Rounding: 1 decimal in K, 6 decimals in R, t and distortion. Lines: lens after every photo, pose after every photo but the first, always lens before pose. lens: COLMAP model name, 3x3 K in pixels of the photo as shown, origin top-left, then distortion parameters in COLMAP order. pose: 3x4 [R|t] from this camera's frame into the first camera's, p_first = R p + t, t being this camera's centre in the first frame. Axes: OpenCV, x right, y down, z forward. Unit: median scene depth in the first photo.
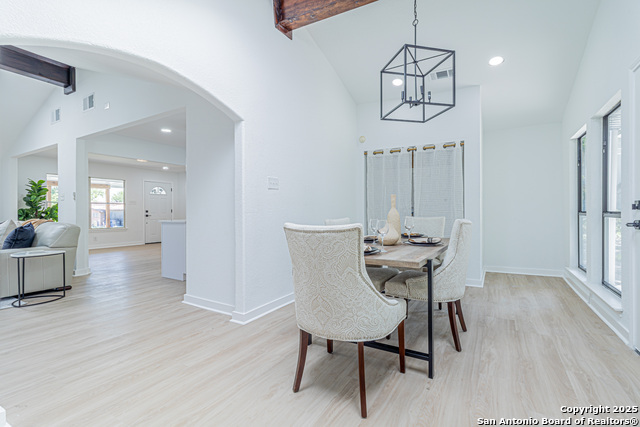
lens RADIAL K [[294.5, 0, 323.2], [0, 294.5, 210.4], [0, 0, 1]] dist [0.002271, 0.000349]
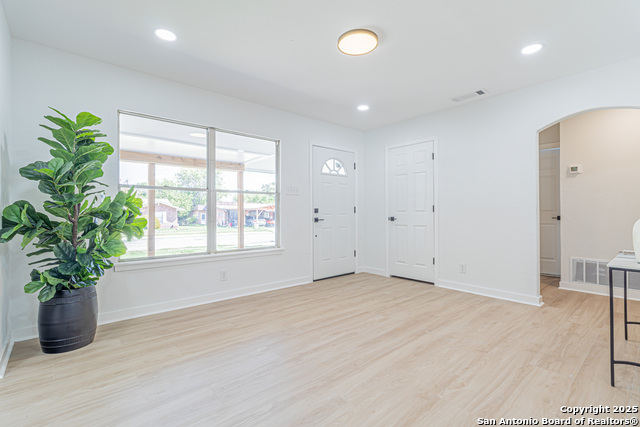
lens RADIAL K [[294.5, 0, 323.2], [0, 294.5, 210.4], [0, 0, 1]] dist [0.002271, 0.000349]
pose [[0.948786, 0.001028, -0.315918, -0.442675], [-0.001012, 0.999999, 0.000215, 0.002689], [0.315918, 0.000115, 0.948787, 0.566756]]
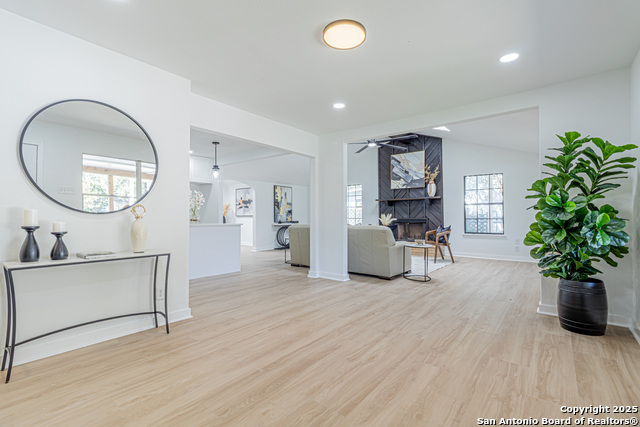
lens RADIAL K [[294.5, 0, 323.2], [0, 294.5, 210.4], [0, 0, 1]] dist [0.002271, 0.000349]
pose [[-0.991615, 0.004926, 0.129133, -0.506659], [0.001689, 0.999682, -0.025167, 0.005159], [-0.129216, -0.024738, -0.991308, 1.042674]]
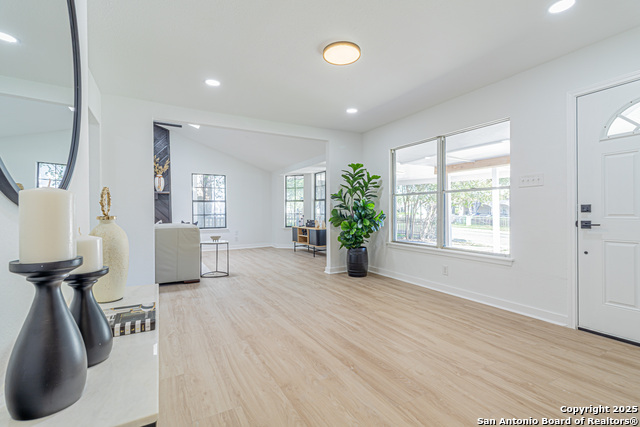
lens RADIAL K [[294.5, 0, 323.2], [0, 294.5, 210.4], [0, 0, 1]] dist [0.002271, 0.000349]
pose [[-0.499411, 0.002480, -0.866362, -0.254250], [0.012144, 0.999918, -0.004139, 0.003411], [0.866280, -0.012588, -0.499400, 0.928664]]
